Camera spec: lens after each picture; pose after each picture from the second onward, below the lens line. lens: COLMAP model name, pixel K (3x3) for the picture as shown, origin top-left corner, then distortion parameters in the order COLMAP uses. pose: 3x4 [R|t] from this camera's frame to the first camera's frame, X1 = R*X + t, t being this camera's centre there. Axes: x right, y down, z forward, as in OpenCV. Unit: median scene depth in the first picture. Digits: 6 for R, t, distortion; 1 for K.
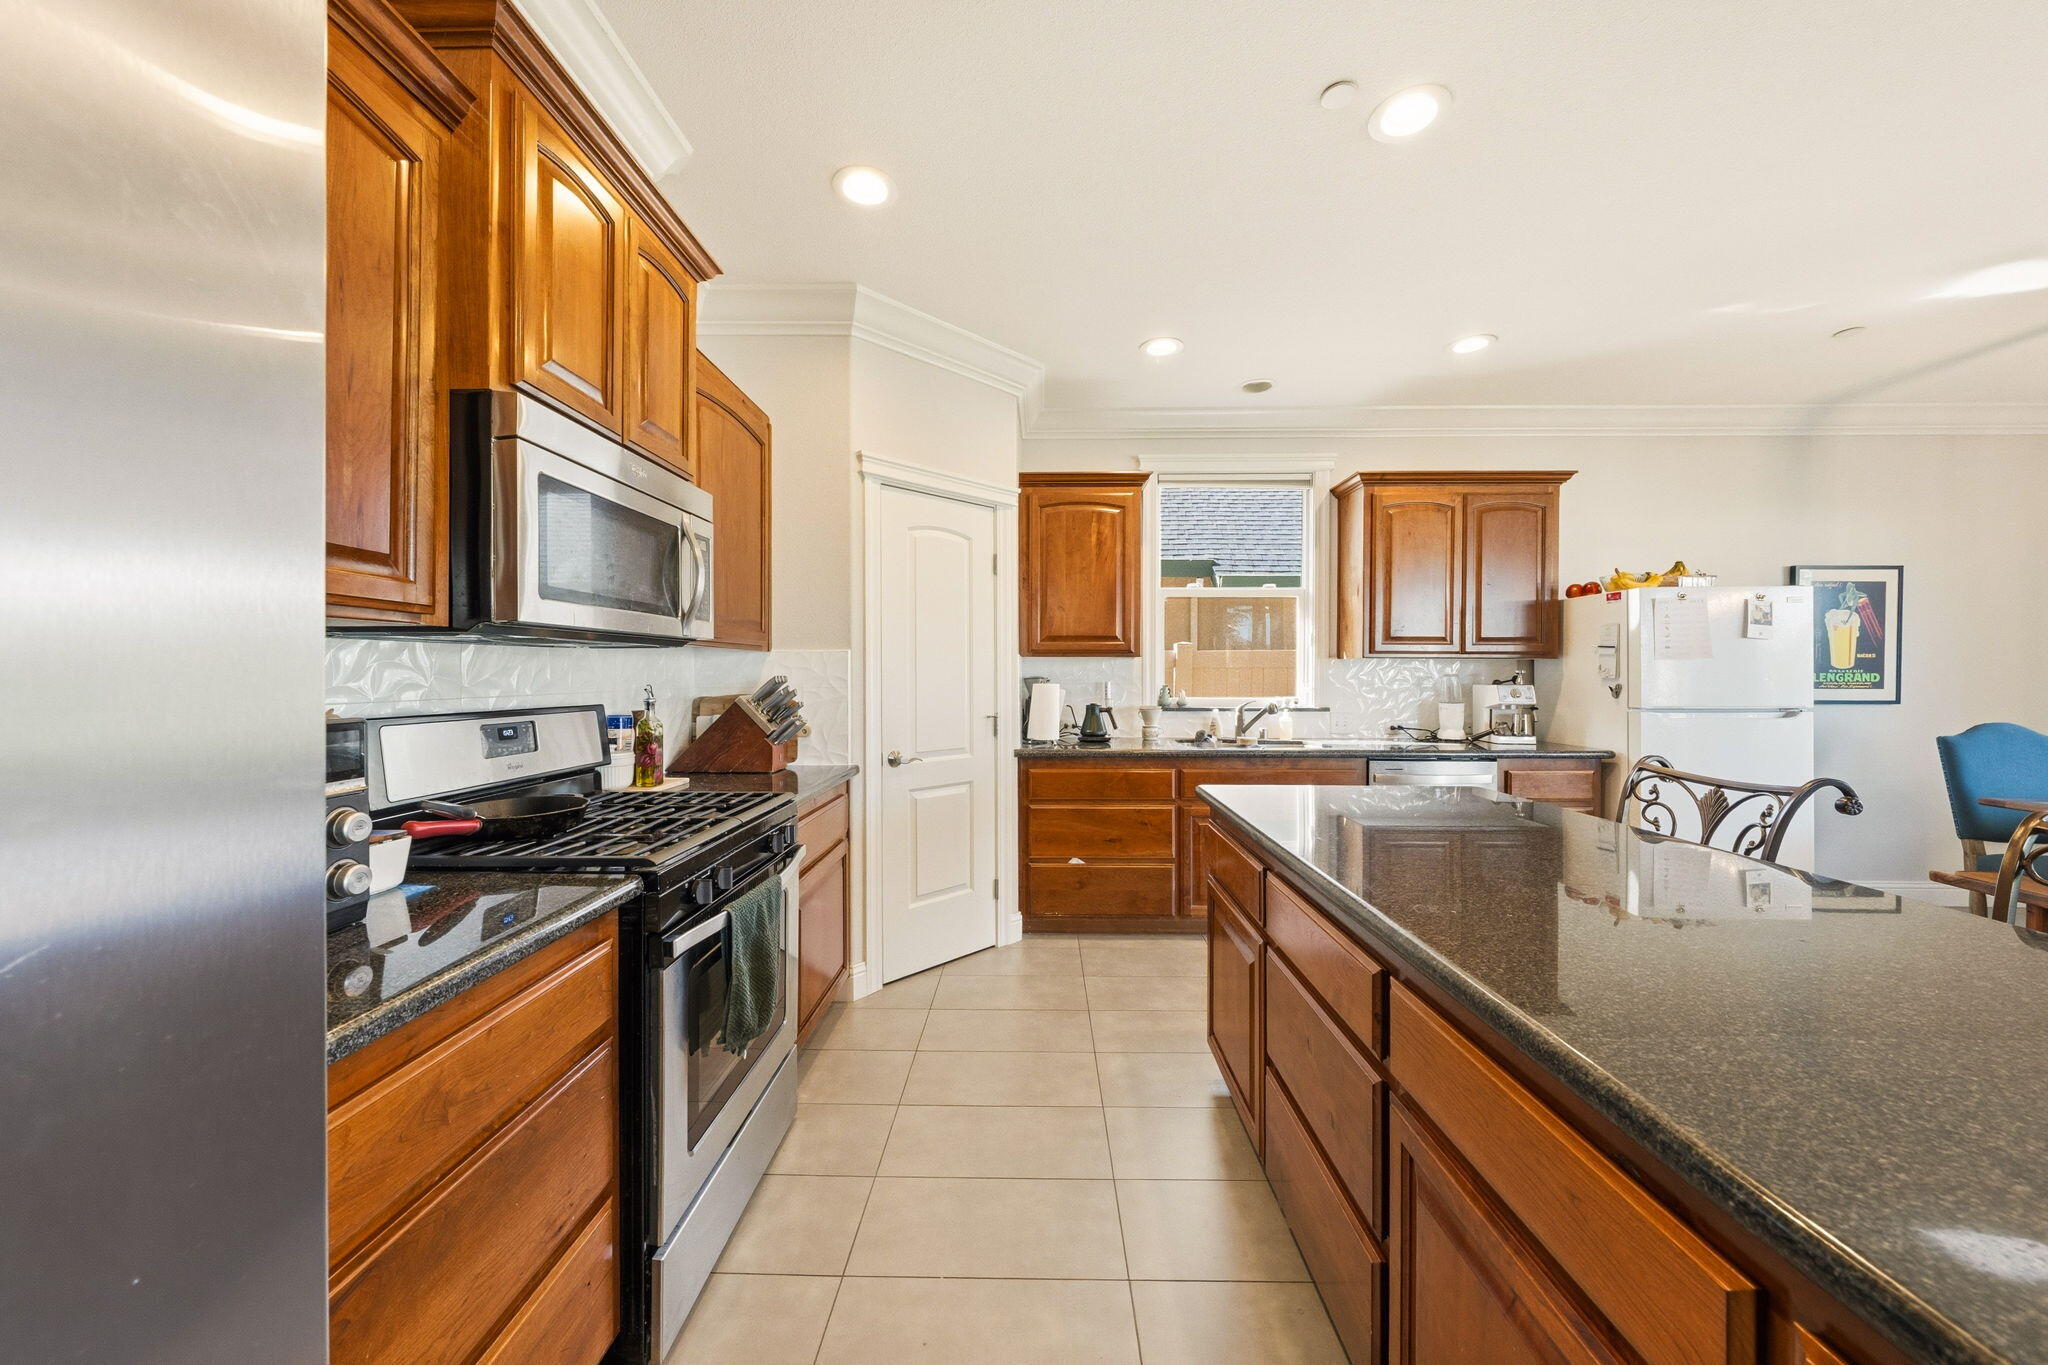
lens RADIAL K [[714.3, 0, 1025.8], [0, 714.3, 672.9], [0, 0, 1]] dist [-0.000263, -0.000126]
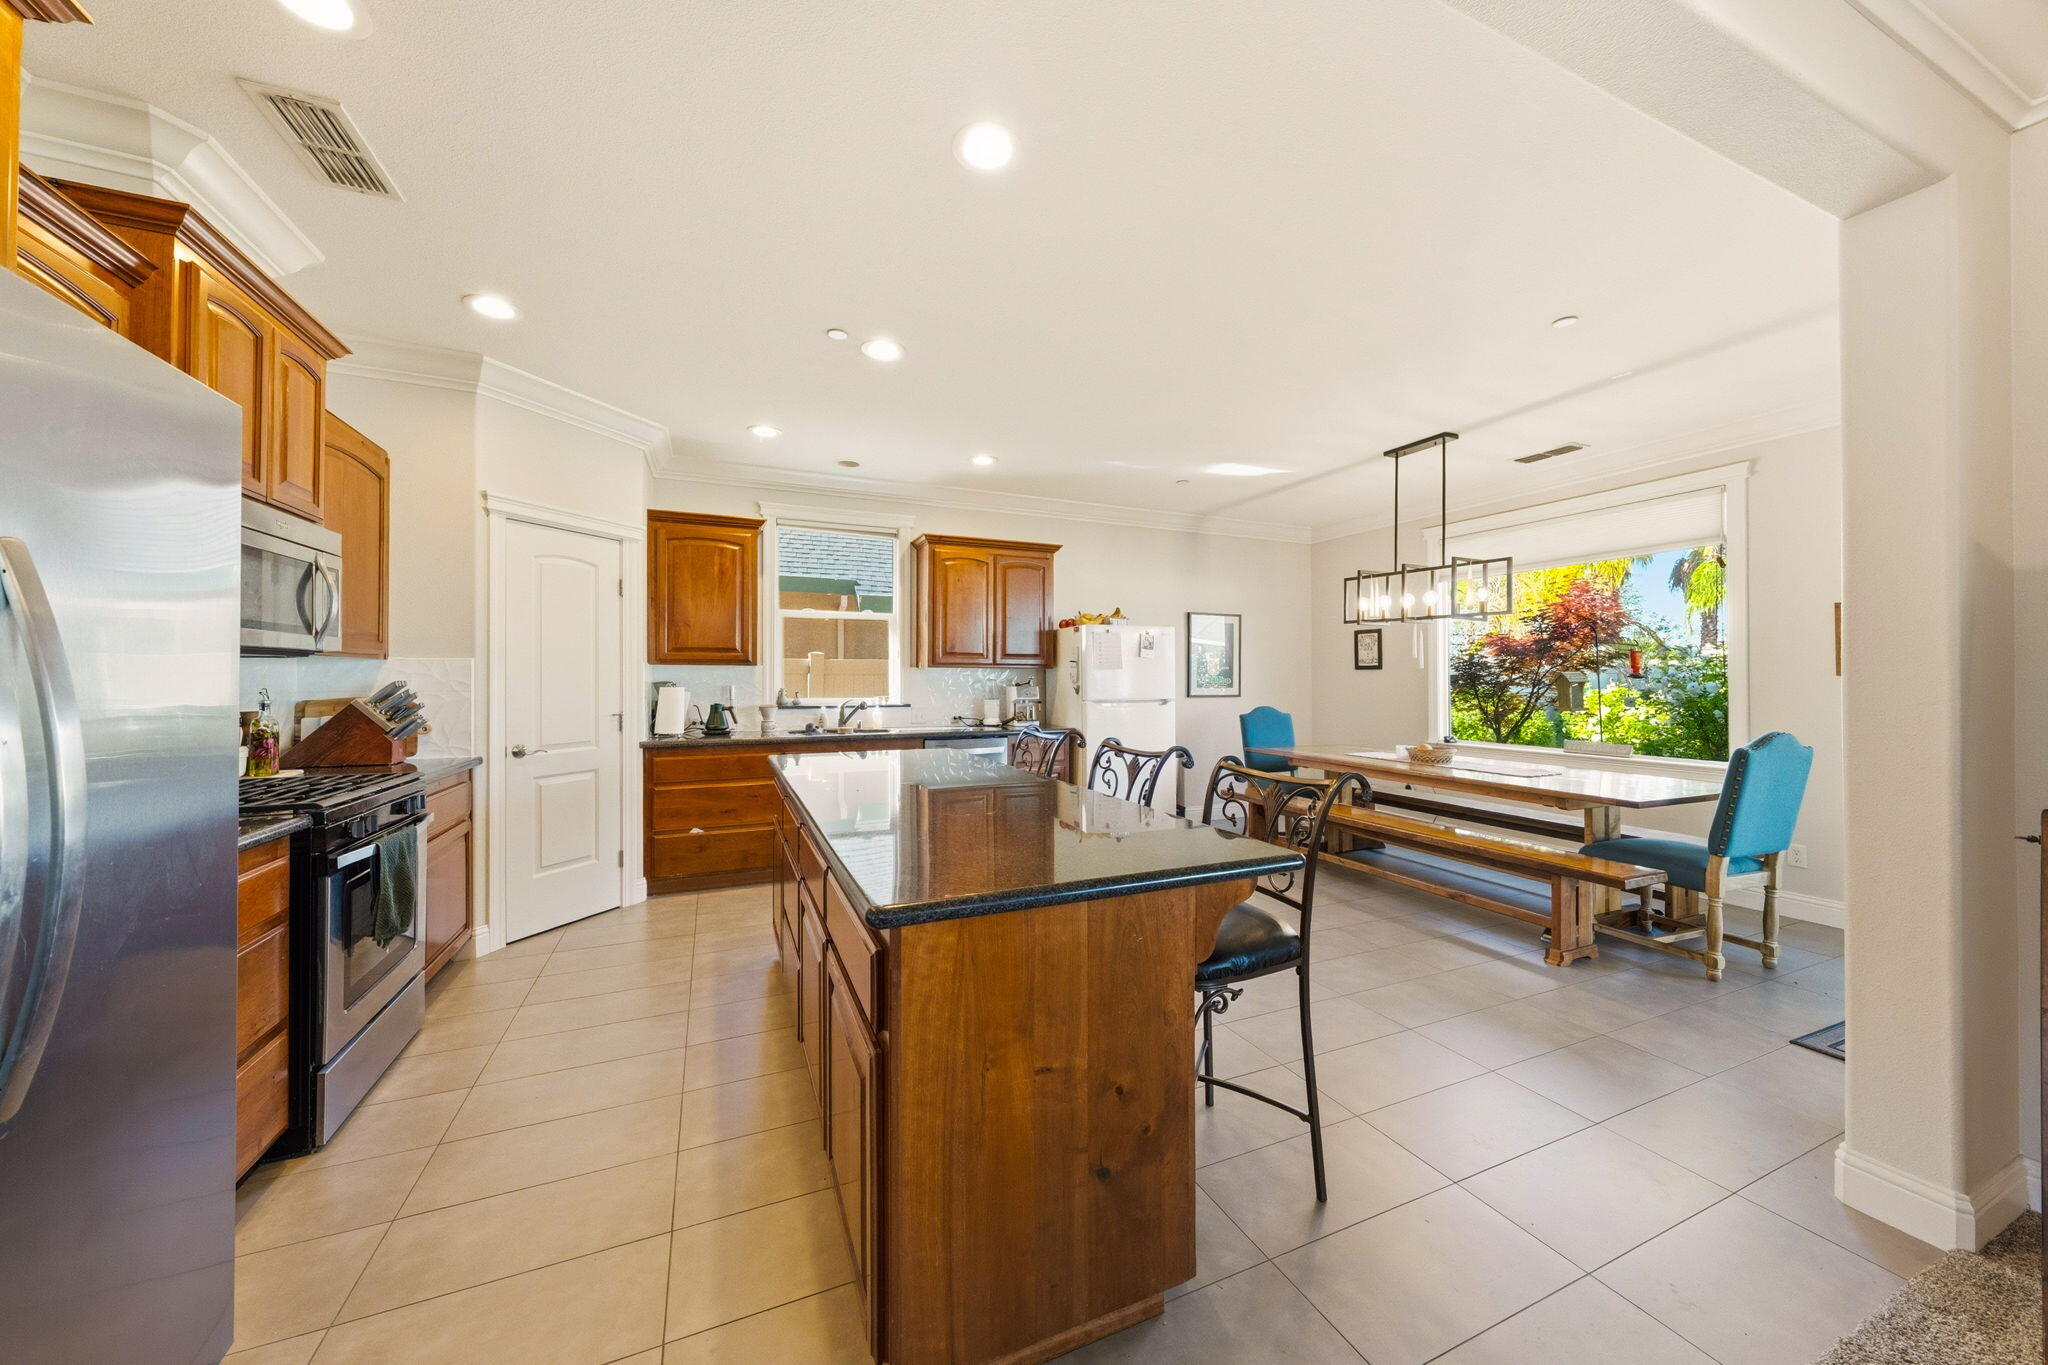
lens RADIAL K [[714.3, 0, 1025.8], [0, 714.3, 672.9], [0, 0, 1]] dist [-0.000263, -0.000126]
pose [[0.908888, 0.003289, 0.417028, 0.073770], [-0.000291, 0.999974, -0.007253, -0.000492], [-0.417041, 0.006471, 0.908865, -0.368170]]
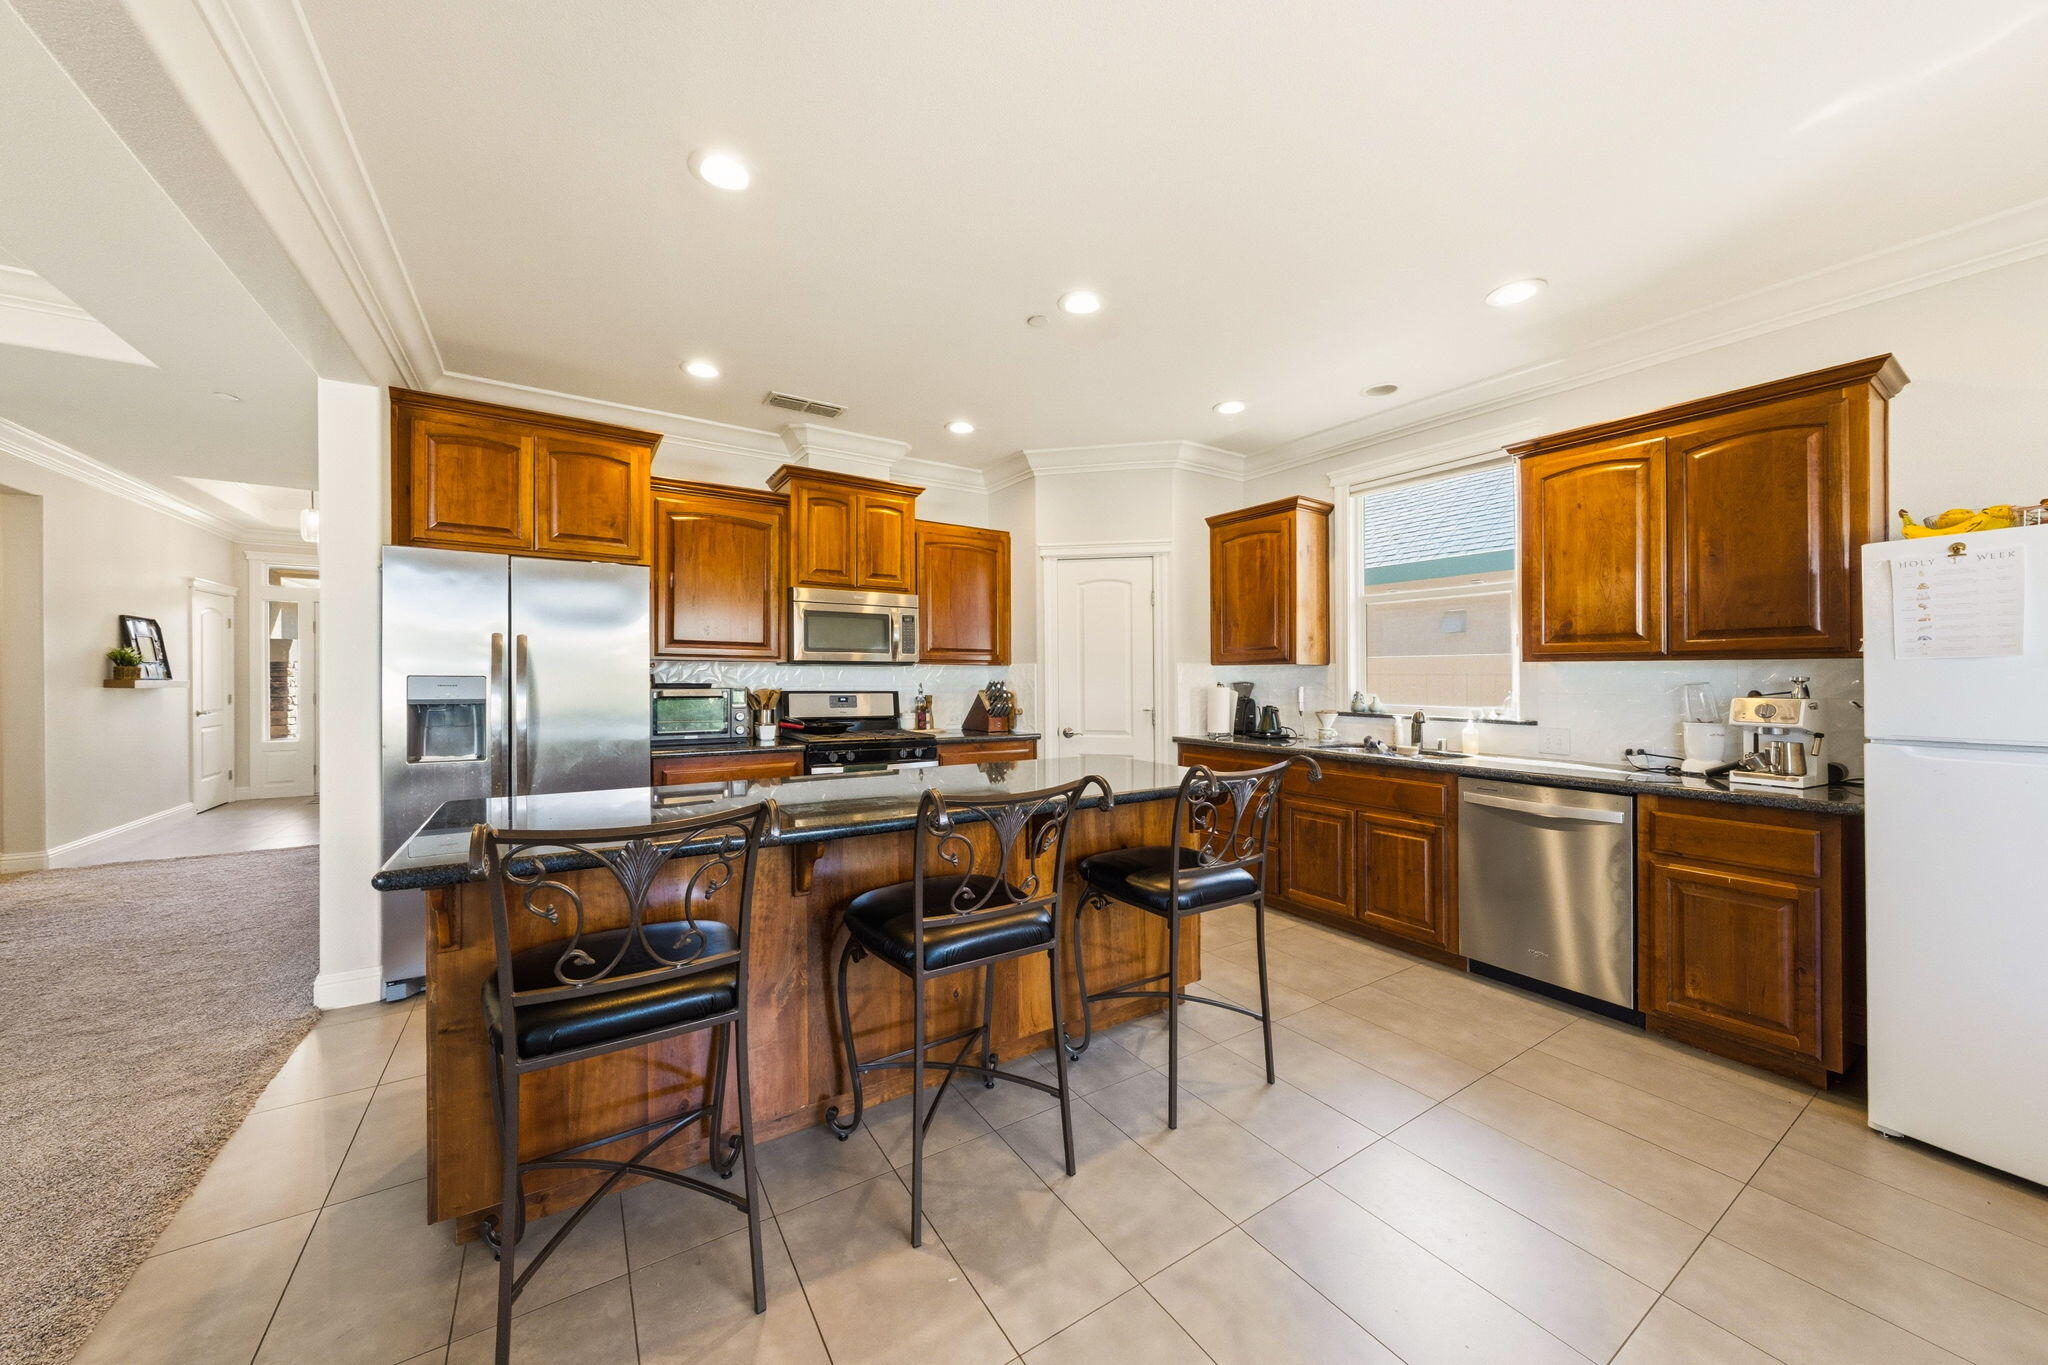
lens RADIAL K [[714.3, 0, 1025.8], [0, 714.3, 672.9], [0, 0, 1]] dist [-0.000263, -0.000126]
pose [[0.558430, -0.003317, -0.829545, 0.928320], [-0.003525, 0.999973, -0.006371, -0.000449], [0.829544, 0.006482, 0.558404, 0.042308]]
